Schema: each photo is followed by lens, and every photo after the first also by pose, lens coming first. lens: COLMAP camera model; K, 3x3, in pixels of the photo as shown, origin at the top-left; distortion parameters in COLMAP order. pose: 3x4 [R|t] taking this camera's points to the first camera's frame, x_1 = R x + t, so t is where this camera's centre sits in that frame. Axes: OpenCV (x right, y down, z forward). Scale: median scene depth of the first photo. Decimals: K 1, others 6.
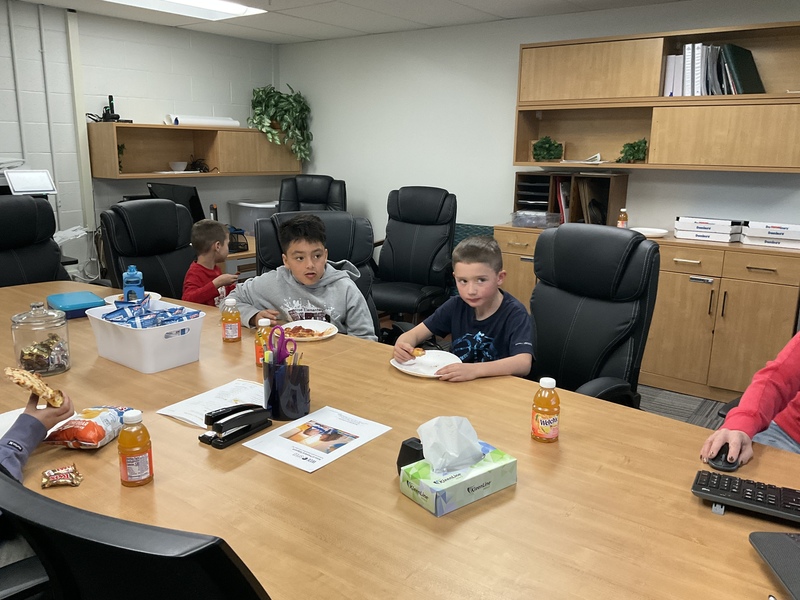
lens RADIAL K [[673.7, 0, 400.0], [0, 673.7, 300.0], [0, 0, 1]] dist [-0.007789, 0.002235]
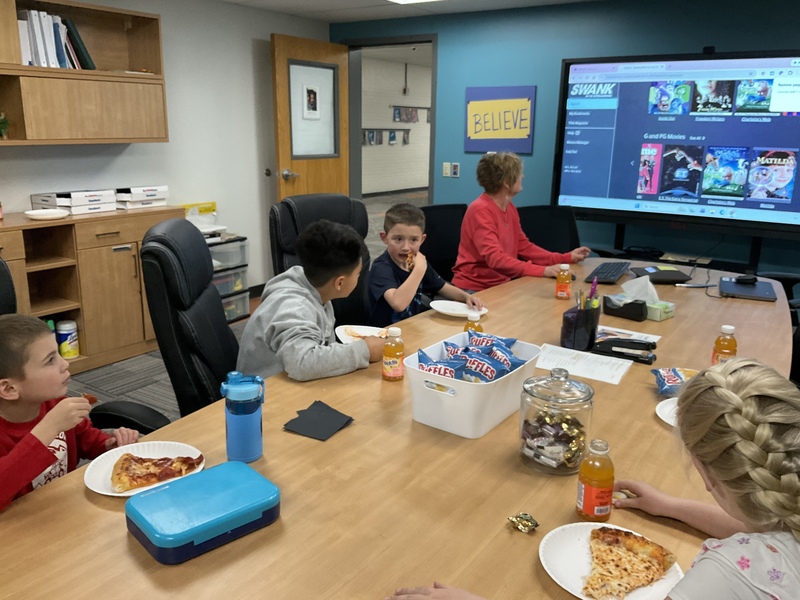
lens RADIAL K [[673.7, 0, 400.0], [0, 673.7, 300.0], [0, 0, 1]] dist [-0.007789, 0.002235]
pose [[-0.027658, -0.269159, 0.962699, -0.595808], [0.207028, 0.940644, 0.268940, -0.145952], [-0.977944, 0.206744, 0.029707, 0.554579]]
